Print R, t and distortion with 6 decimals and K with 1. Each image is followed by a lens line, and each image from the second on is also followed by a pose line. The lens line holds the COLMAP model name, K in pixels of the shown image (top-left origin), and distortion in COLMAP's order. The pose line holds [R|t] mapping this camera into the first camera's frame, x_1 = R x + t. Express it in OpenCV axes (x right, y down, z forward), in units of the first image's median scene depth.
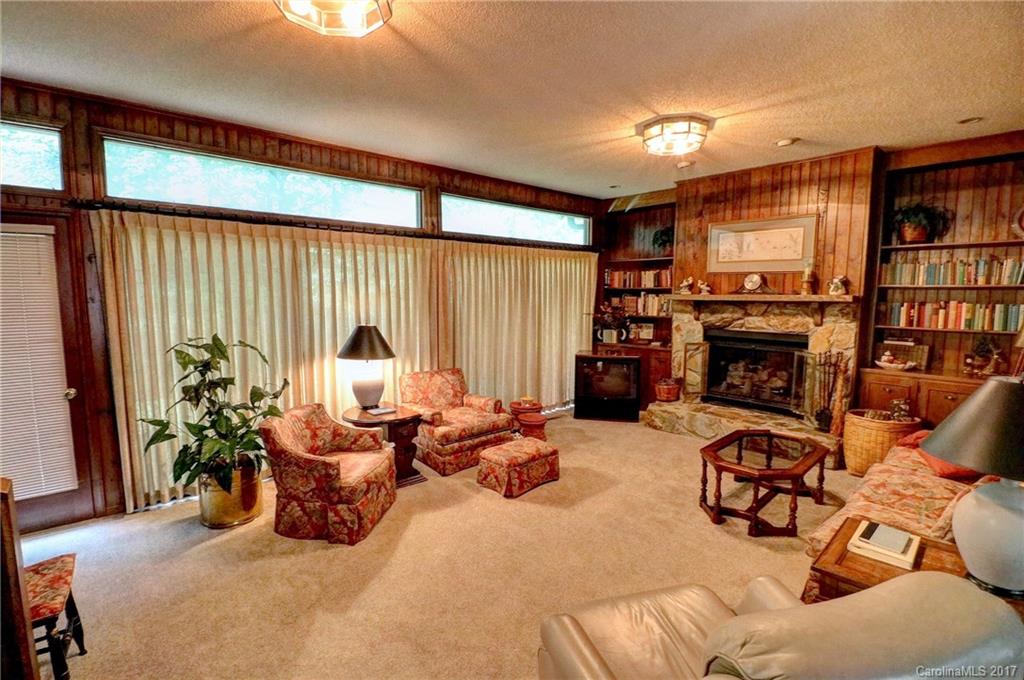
lens RADIAL K [[478.3, 0, 512.4], [0, 478.3, 340.0], [0, 0, 1]] dist [0.003866, -0.000031]
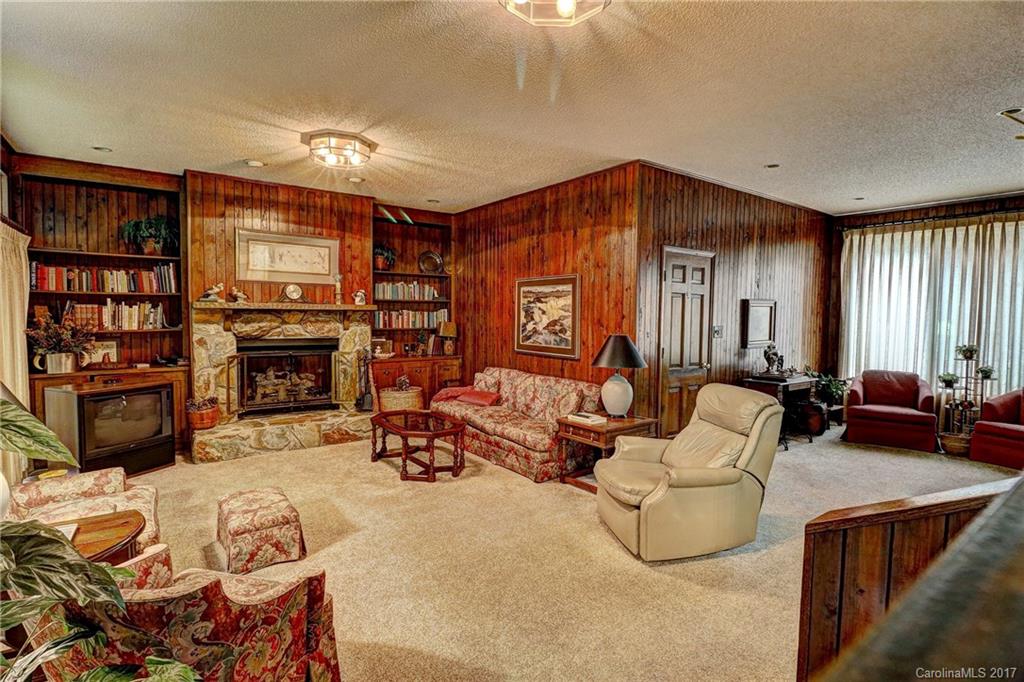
lens RADIAL K [[503.8, 0, 513.1], [0, 503.8, 338.5], [0, 0, 1]] dist [-0.002263, -0.000275]
pose [[0.115074, -0.049588, 0.992118, -0.527118], [0.088972, 0.995254, 0.039425, -0.017749], [-0.989364, 0.083734, 0.118940, 0.372050]]
